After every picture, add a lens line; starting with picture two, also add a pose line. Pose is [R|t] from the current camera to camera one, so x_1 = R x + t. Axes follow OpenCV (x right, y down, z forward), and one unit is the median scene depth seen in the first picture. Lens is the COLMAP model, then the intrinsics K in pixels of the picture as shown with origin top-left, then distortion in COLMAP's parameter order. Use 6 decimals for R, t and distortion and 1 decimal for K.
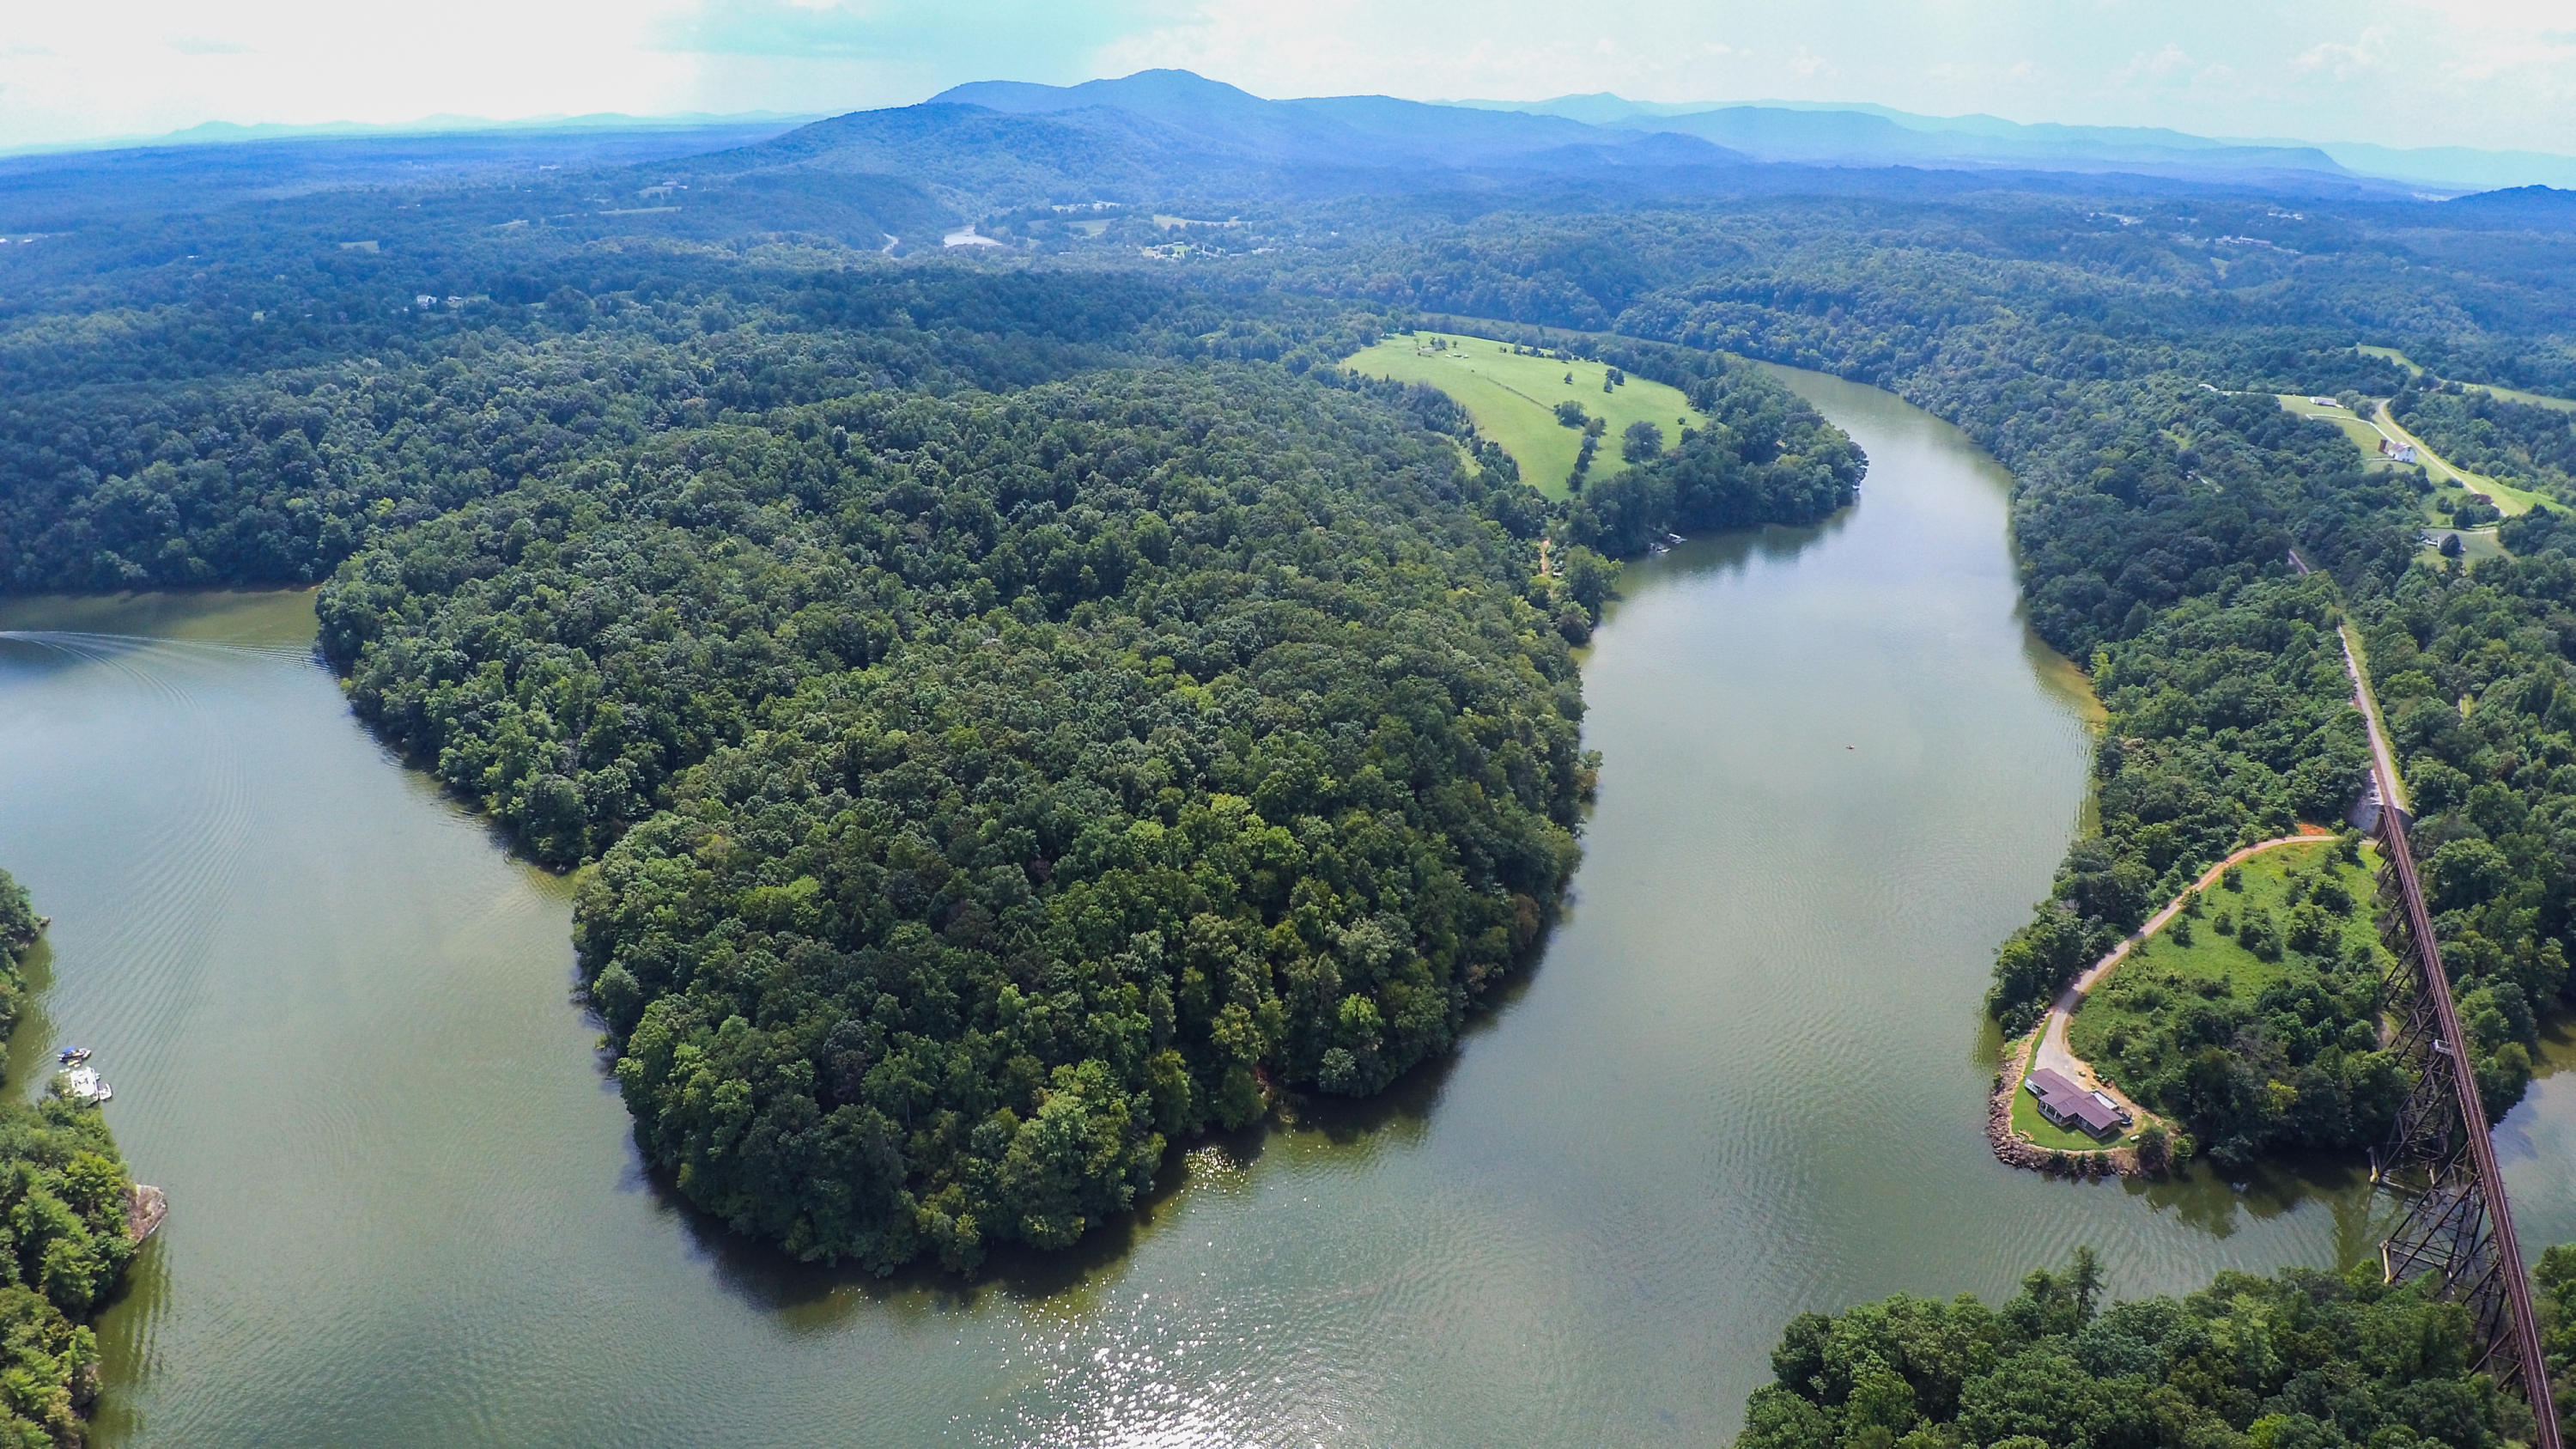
lens RADIAL K [[1319.5, 0, 1297.2], [0, 1319.5, 706.7], [0, 0, 1]] dist [-0.026864, -0.031577]
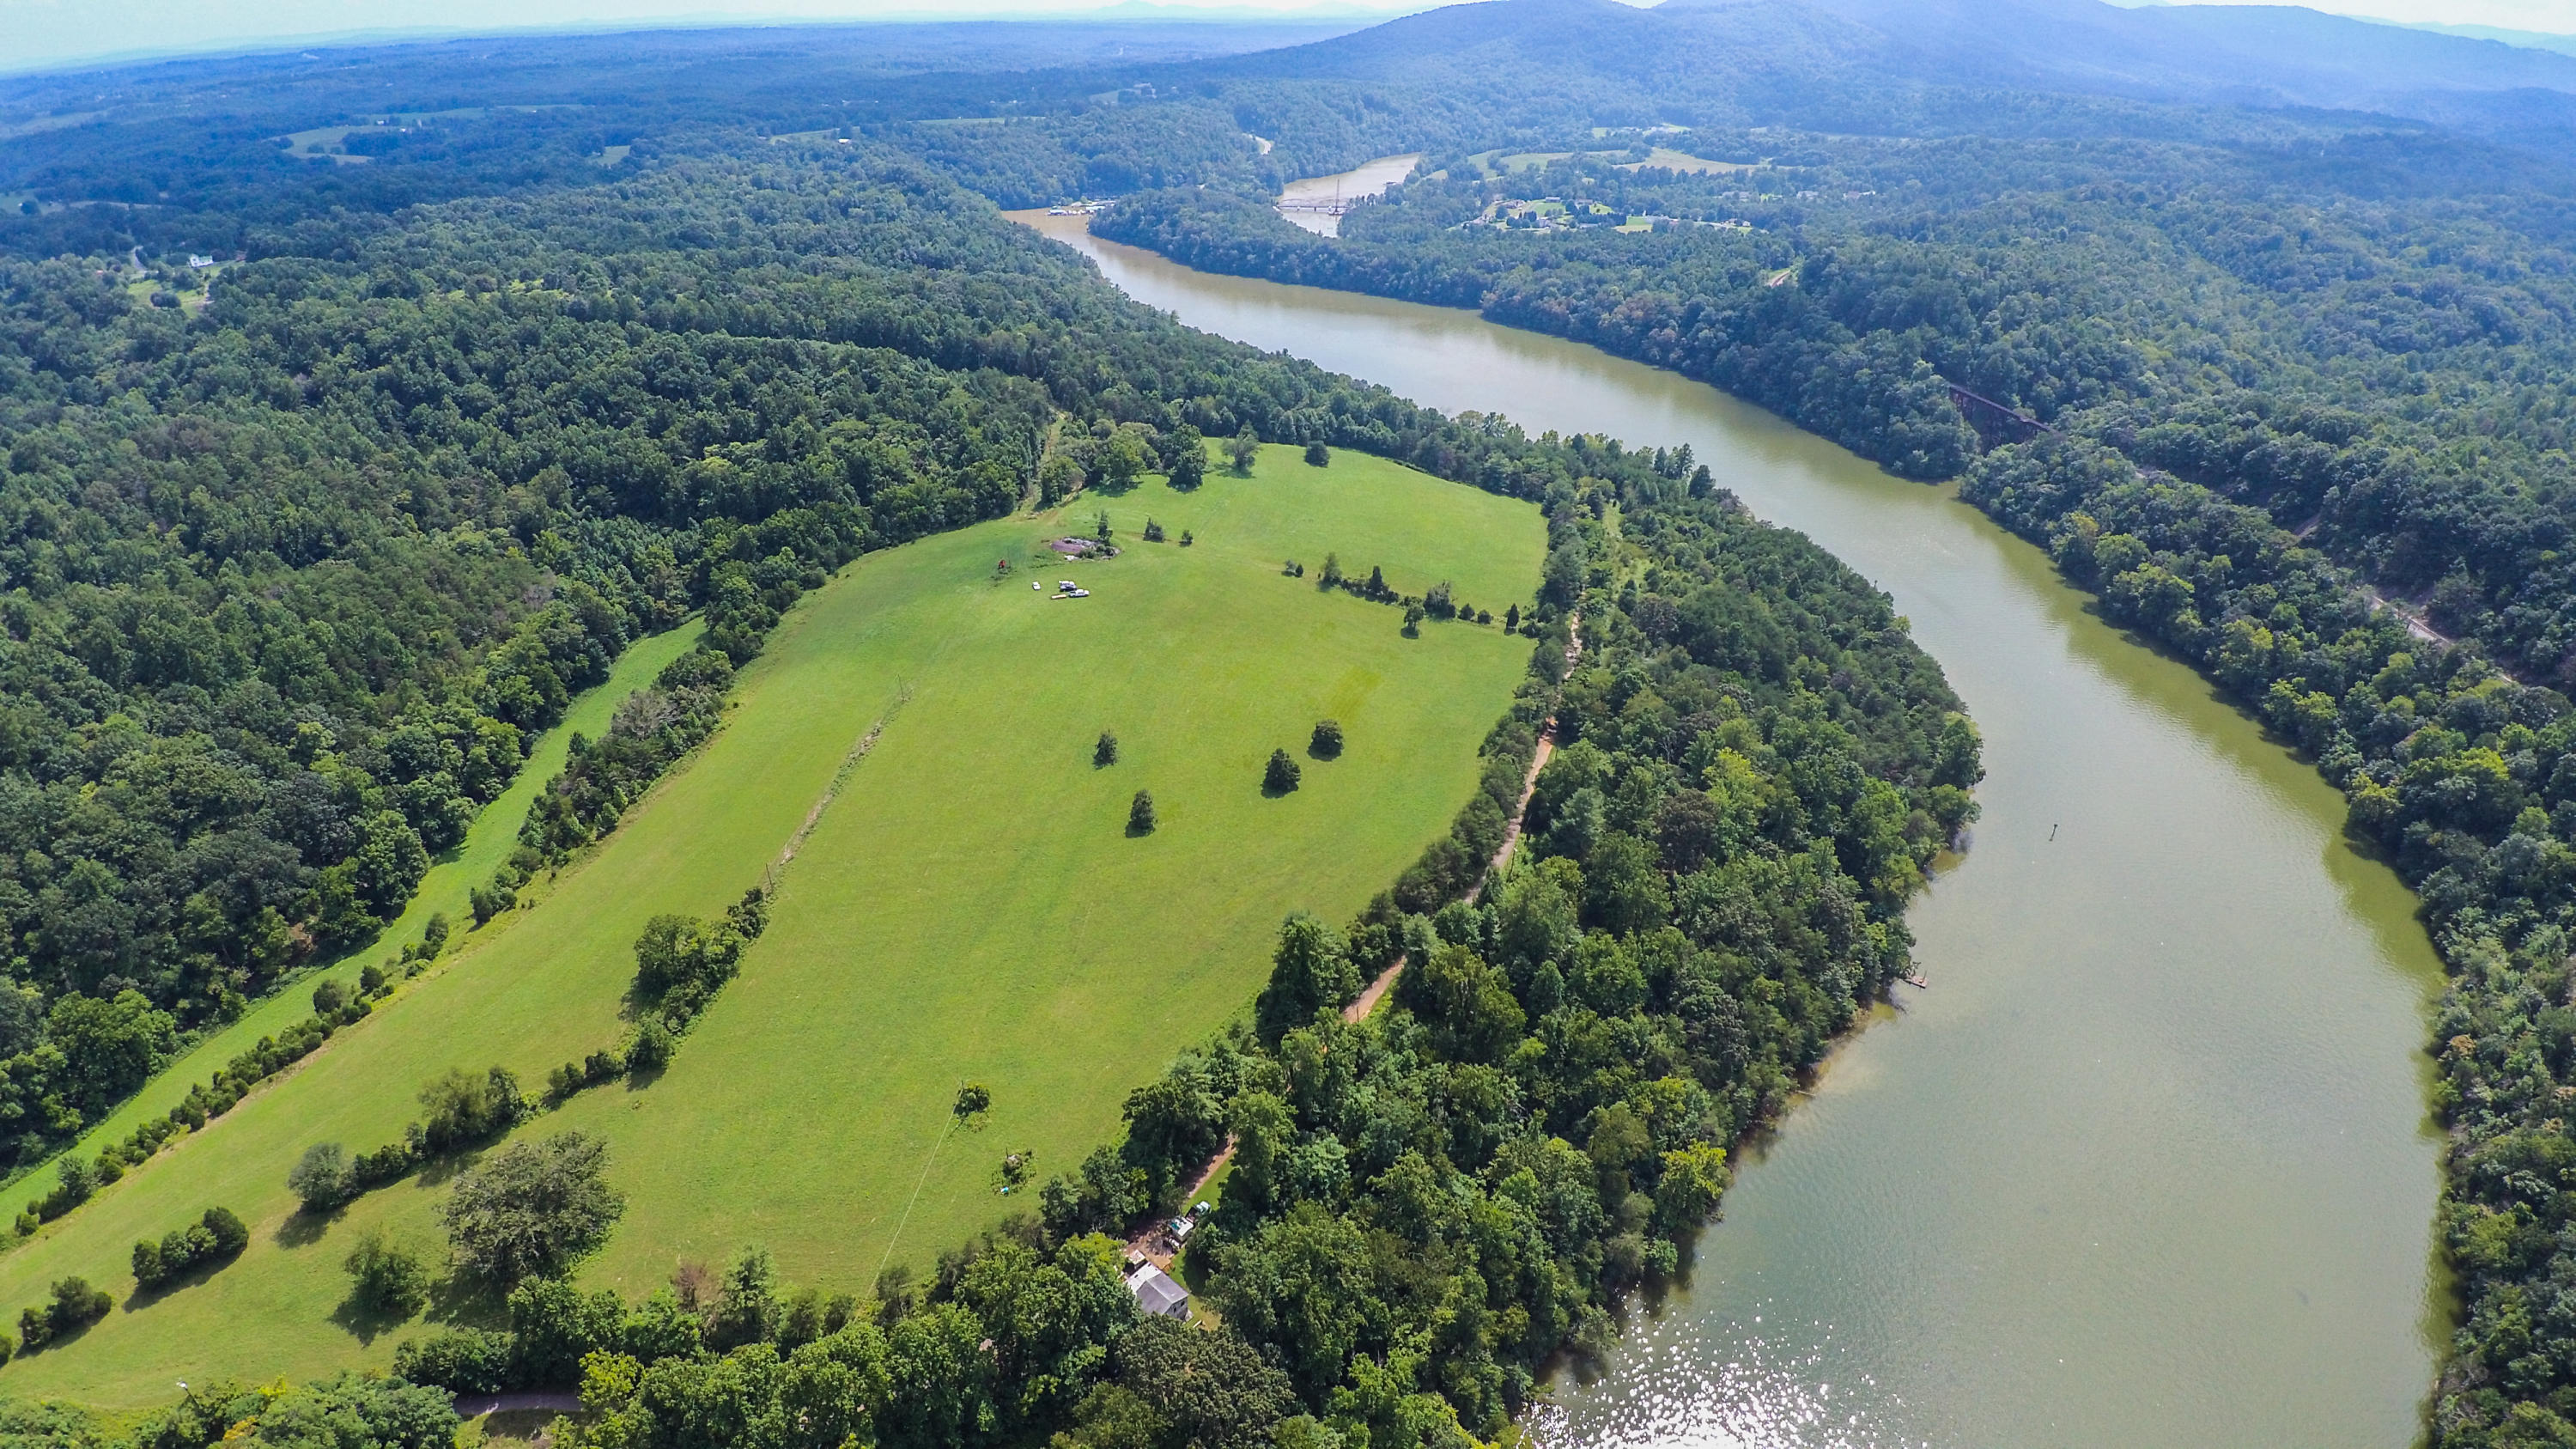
lens RADIAL K [[1315.1, 0, 1302.1], [0, 1315.1, 710.7], [0, 0, 1]] dist [-0.040470, -0.019175]
pose [[0.829929, 0.255246, -0.496052, 0.568540], [-0.219466, 0.966876, 0.130329, -0.425538], [0.512886, 0.000703, 0.858456, 0.965637]]
